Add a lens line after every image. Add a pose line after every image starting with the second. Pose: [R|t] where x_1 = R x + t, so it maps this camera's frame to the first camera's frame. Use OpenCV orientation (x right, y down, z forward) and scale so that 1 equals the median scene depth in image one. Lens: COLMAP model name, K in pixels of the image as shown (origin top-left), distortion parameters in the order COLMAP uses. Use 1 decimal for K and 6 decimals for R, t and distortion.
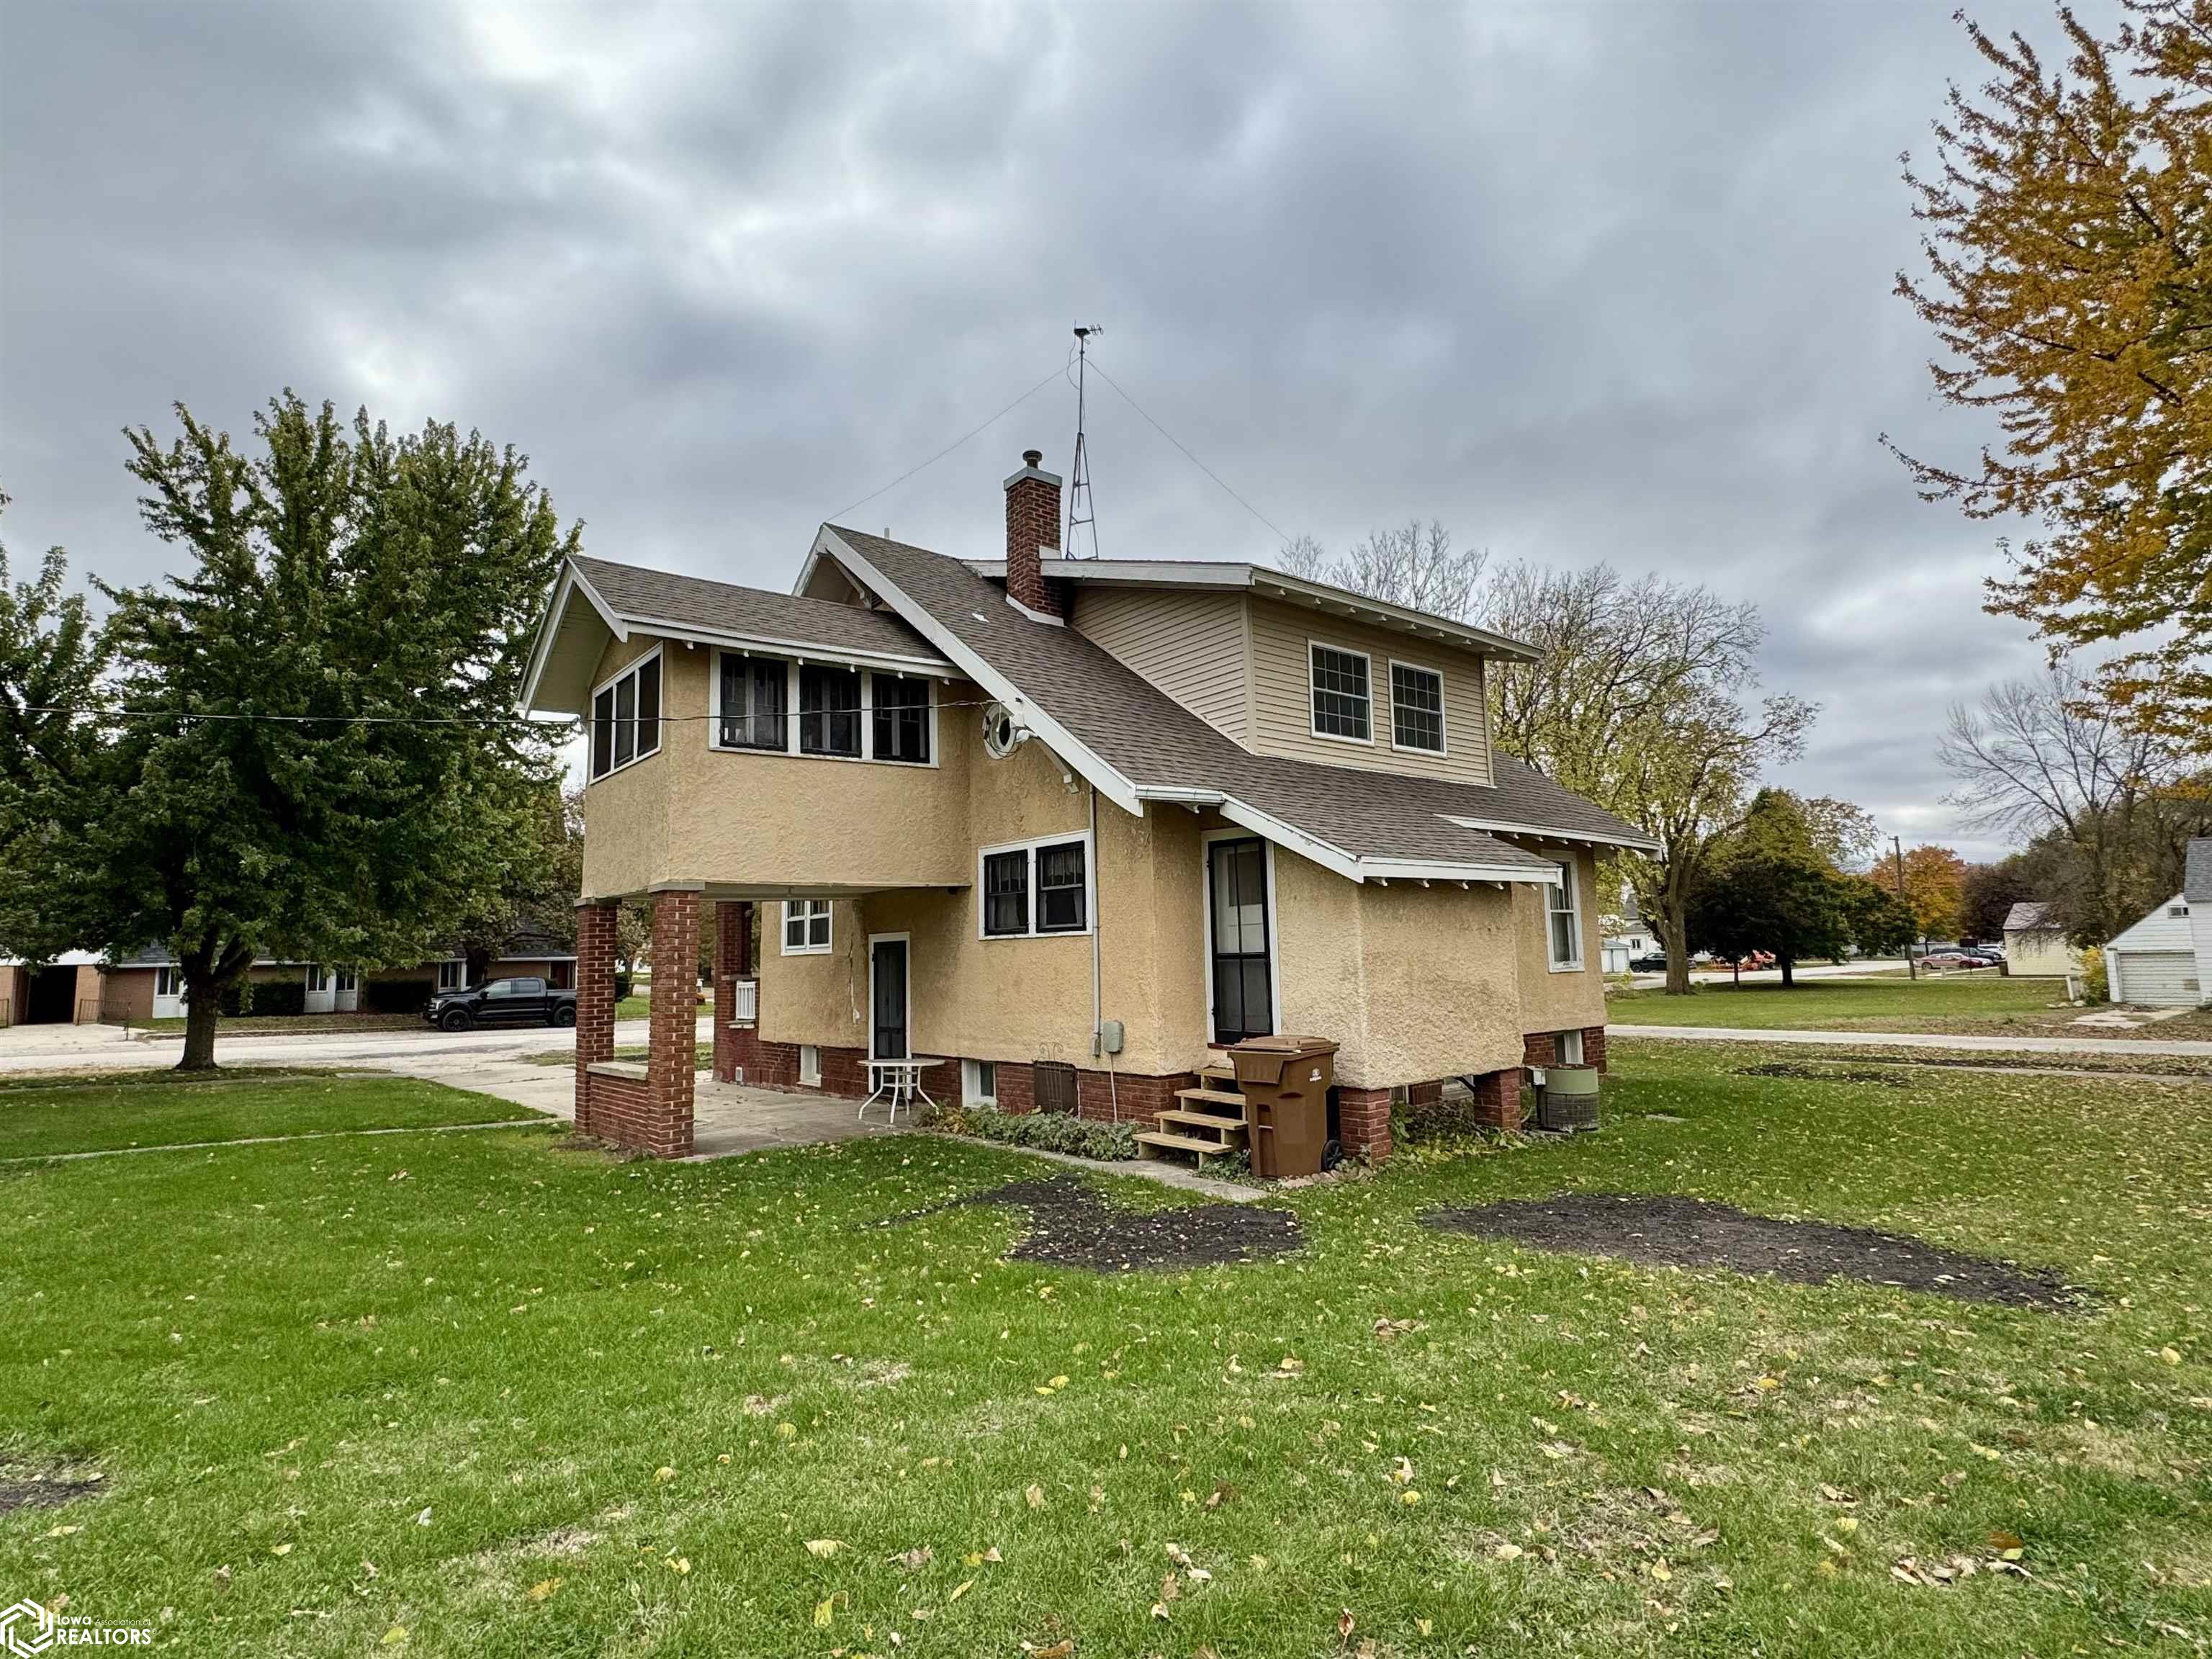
lens RADIAL K [[1154.7, 0, 1095.1], [0, 1154.7, 816.5], [0, 0, 1]] dist [-0.026866, 0.003937]
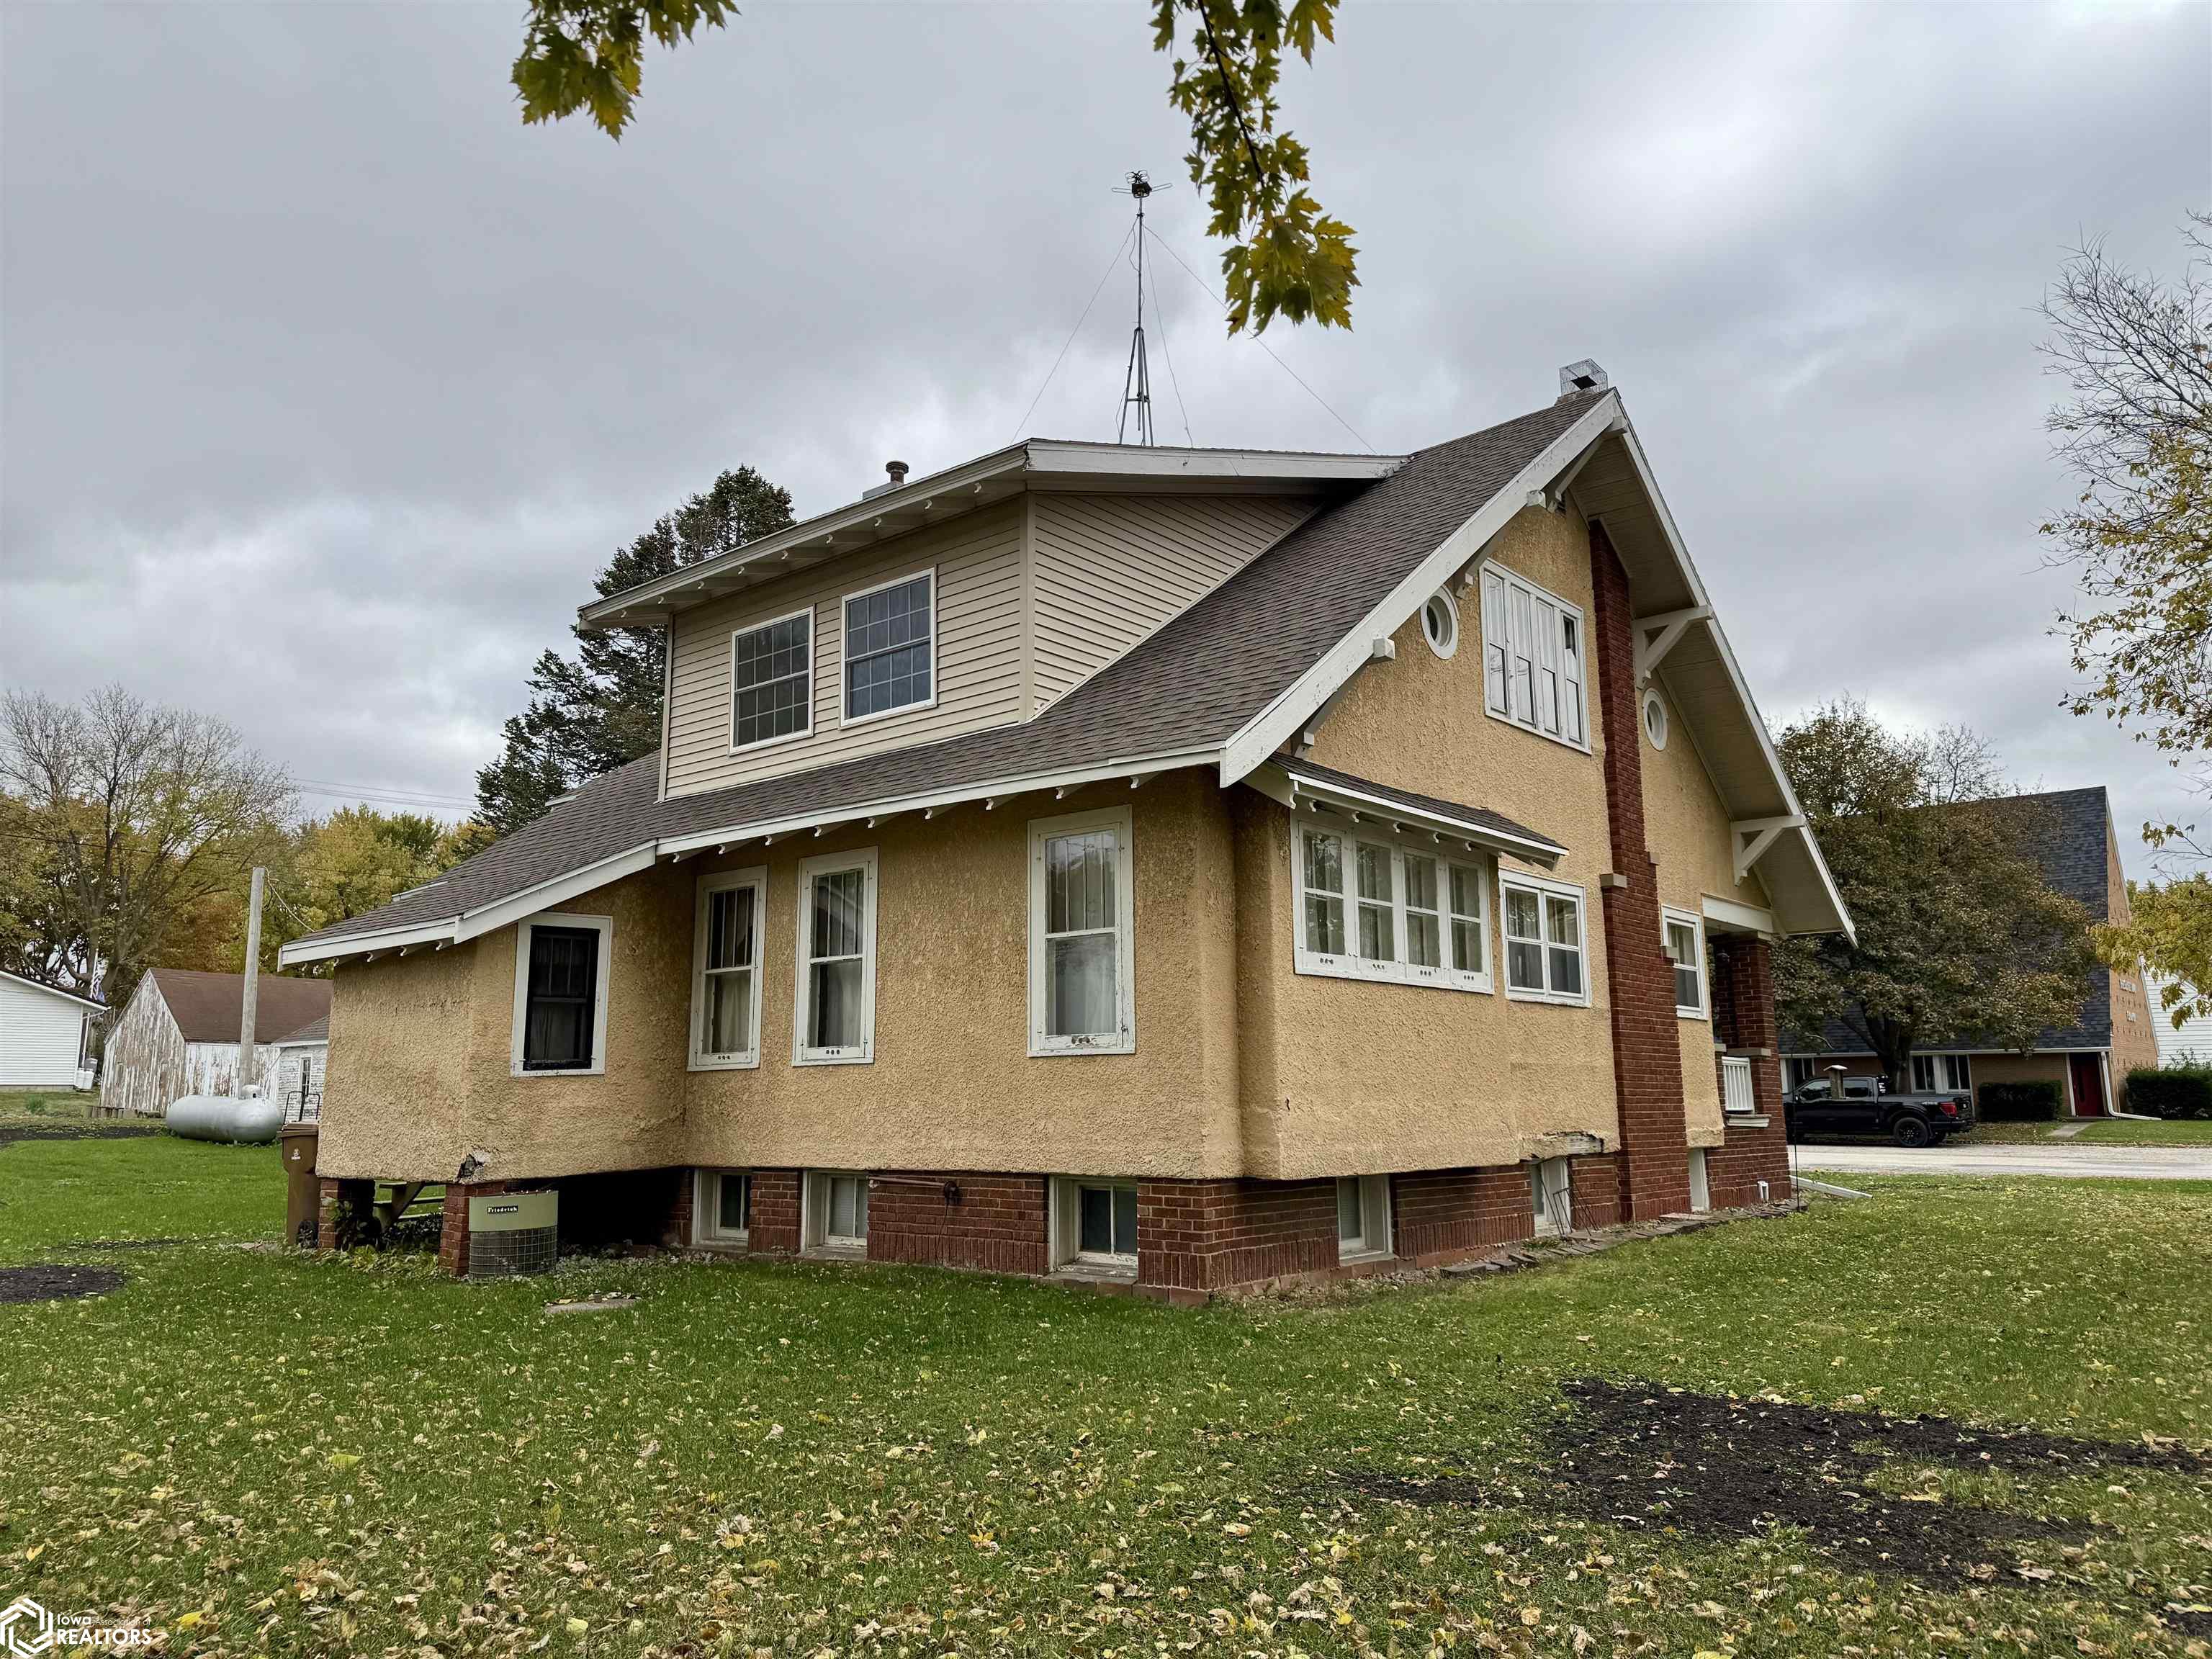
lens RADIAL K [[1575.4, 0, 1096.7], [0, 1575.4, 778.6], [0, 0, 1]] dist [0.040046, -0.058932]
pose [[0.195331, -0.176140, -0.964790, 1.233044], [0.130365, 0.979673, -0.152464, 0.138777], [0.972034, -0.095994, 0.214323, 0.984028]]
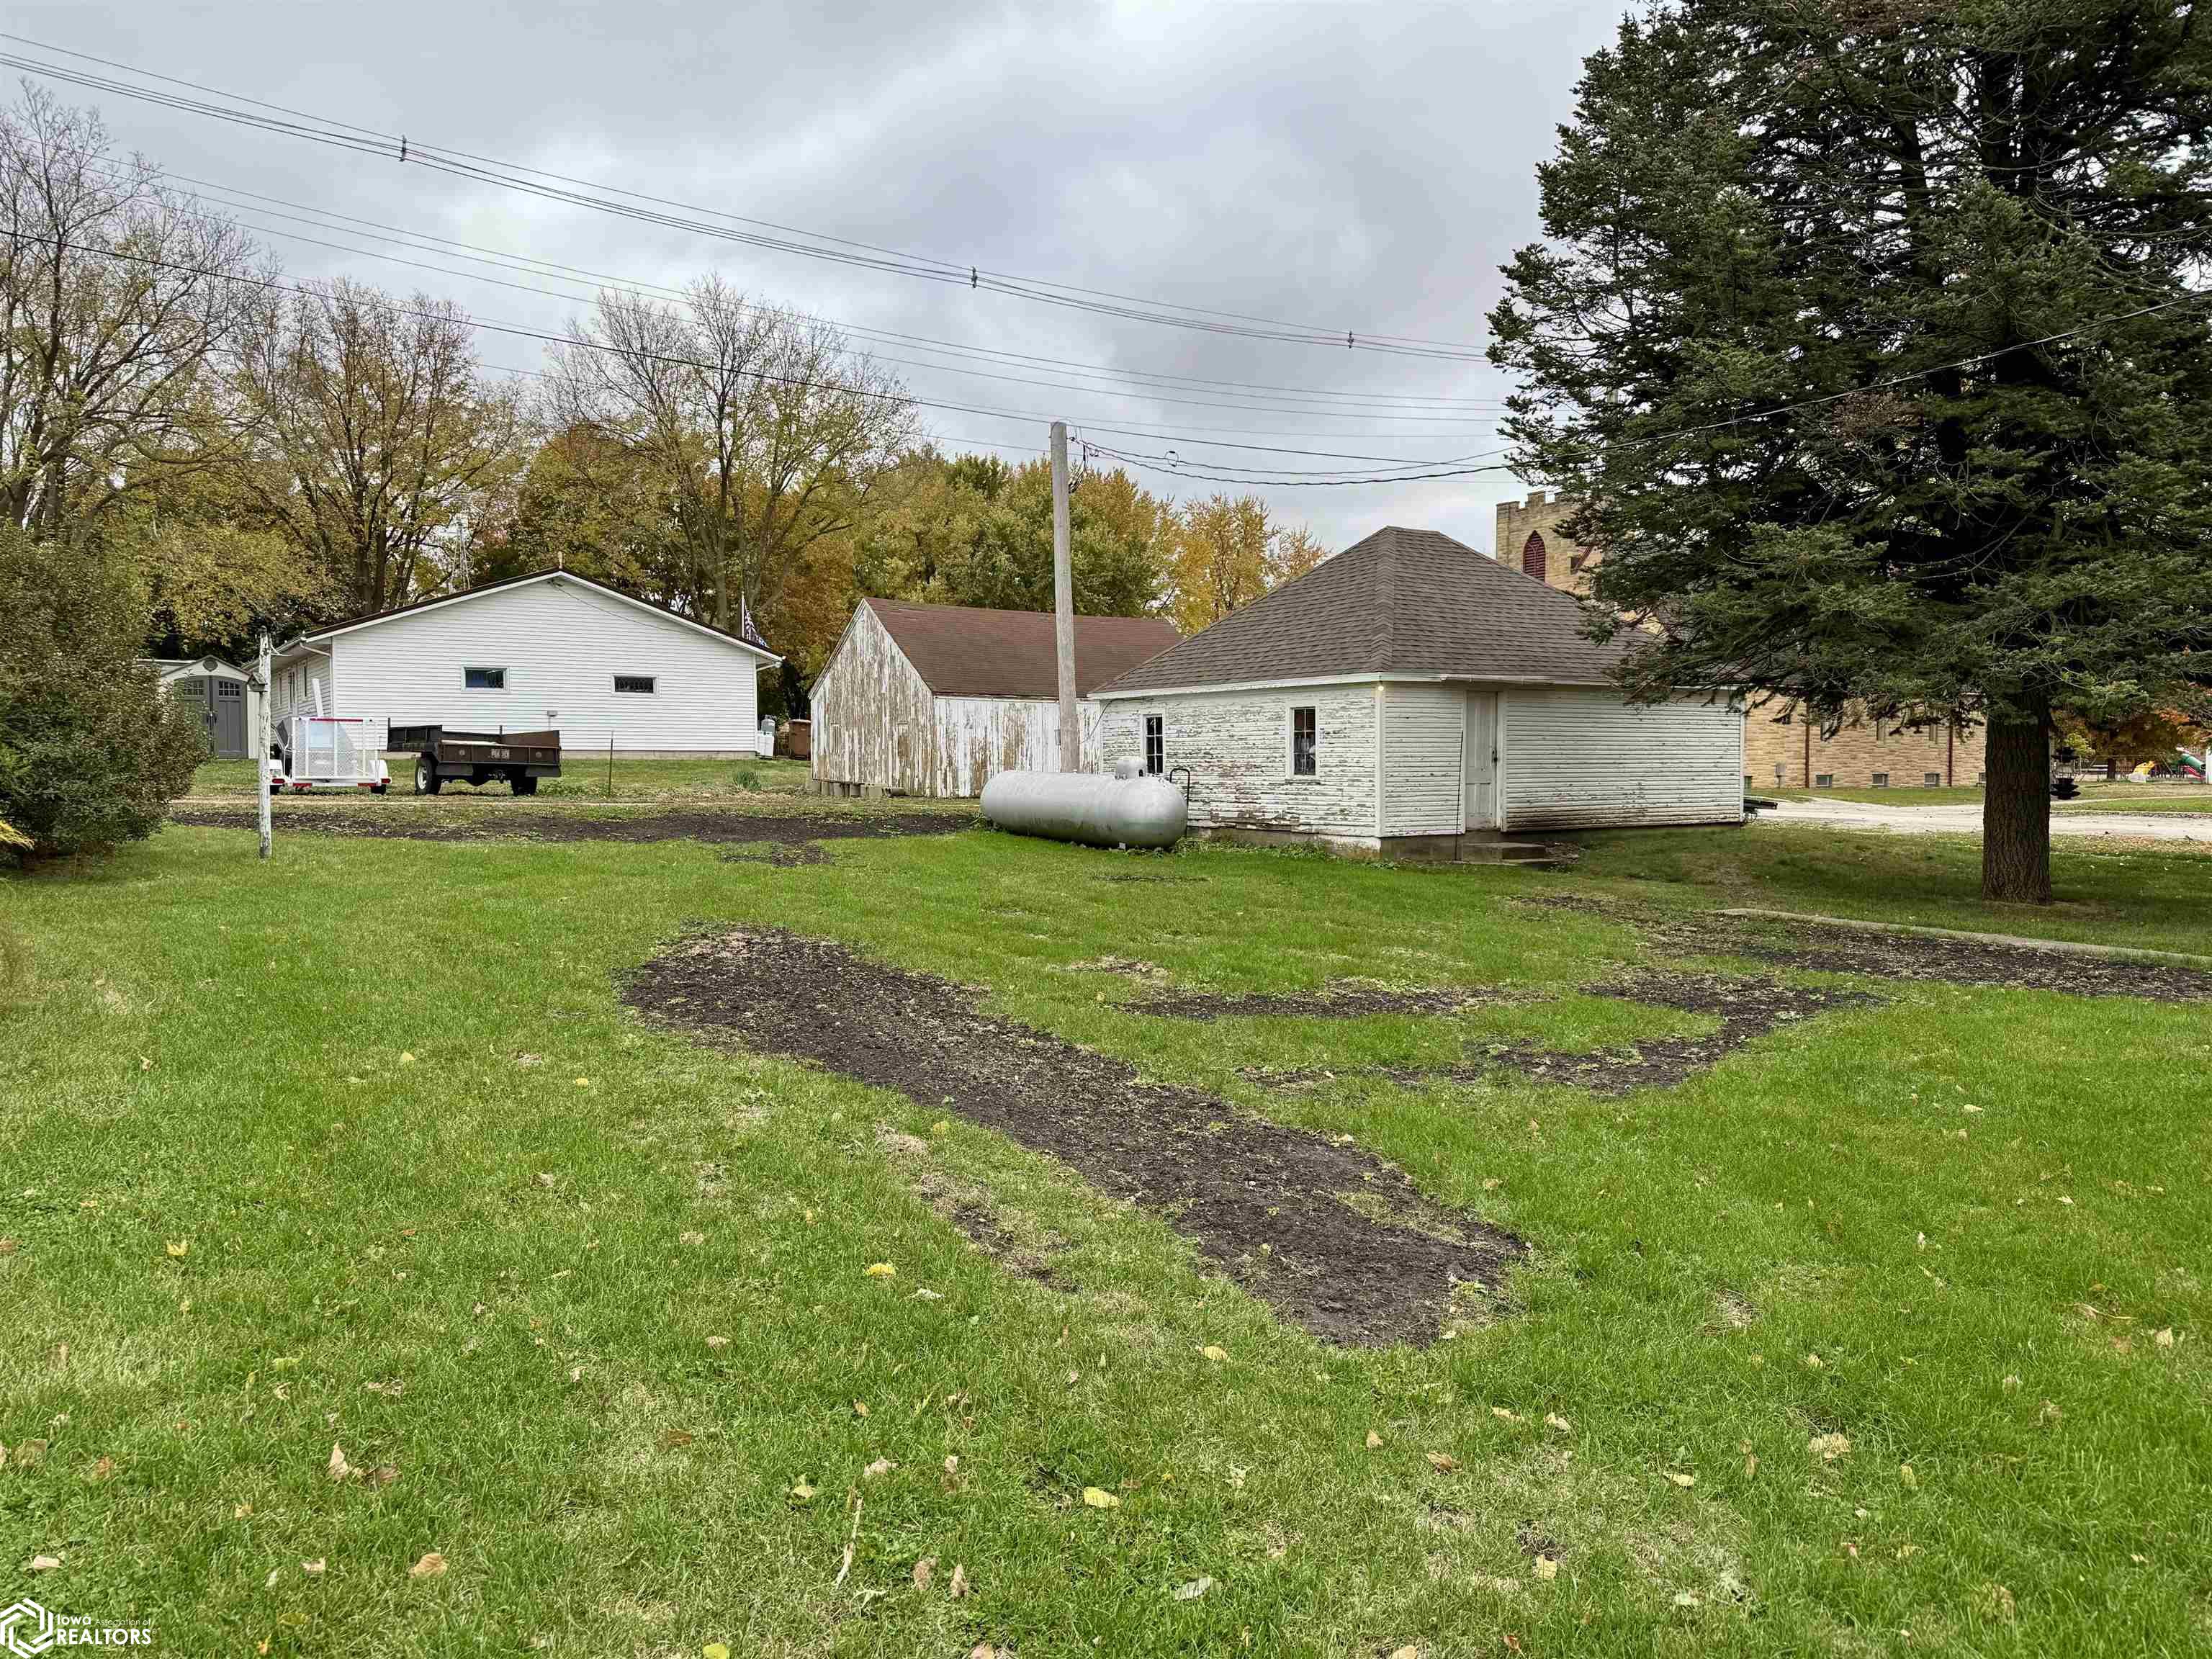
lens RADIAL K [[1575.4, 0, 1106.8], [0, 1575.4, 848.5], [0, 0, 1]] dist [0.040046, -0.058932]
pose [[-0.079664, 0.075065, -0.993991, 0.818642], [0.133934, 0.988925, 0.063949, 0.105935], [0.987783, -0.128034, -0.088835, 0.742086]]
